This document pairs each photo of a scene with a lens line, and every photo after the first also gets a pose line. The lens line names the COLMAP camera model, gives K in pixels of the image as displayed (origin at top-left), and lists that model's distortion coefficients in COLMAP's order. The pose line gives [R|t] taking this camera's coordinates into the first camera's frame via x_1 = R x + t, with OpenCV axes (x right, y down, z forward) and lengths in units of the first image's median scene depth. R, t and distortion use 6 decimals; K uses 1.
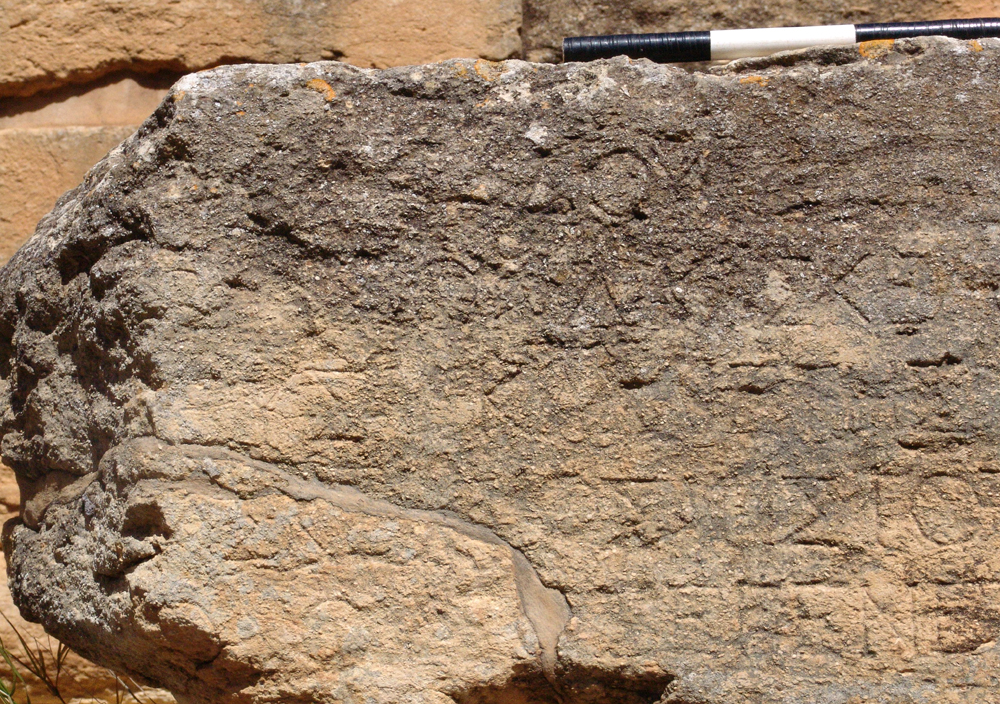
lens RADIAL K [[2514.5, 0, 496.2], [0, 2514.5, 357.8], [0, 0, 1]] dist [-0.028953, 0.000000]
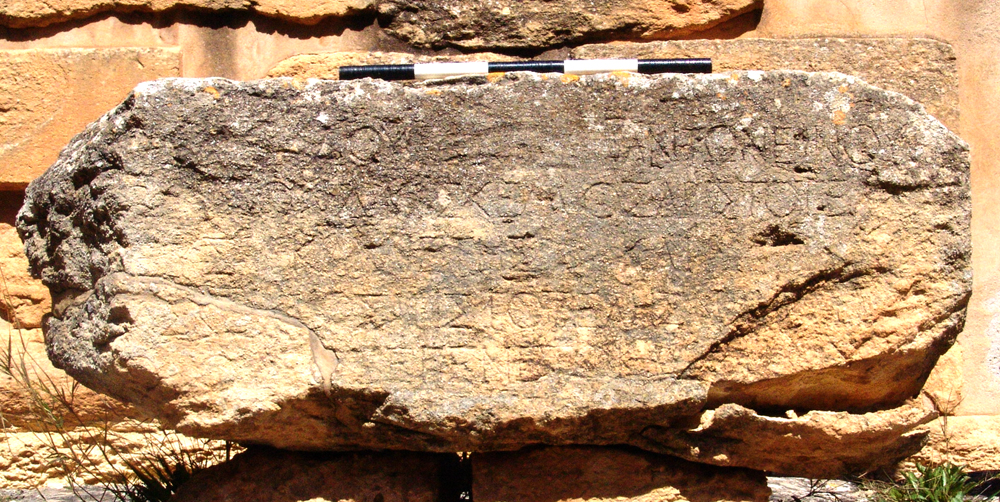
lens RADIAL K [[1627.9, 0, 499.4], [0, 1627.9, 280.6], [0, 0, 1]] dist [0.030213, 0.000000]
pose [[0.996222, 0.003269, 0.086780, 0.044041], [-0.007282, 0.998916, 0.045970, -0.022452], [-0.086536, -0.046428, 0.995166, -0.283533]]
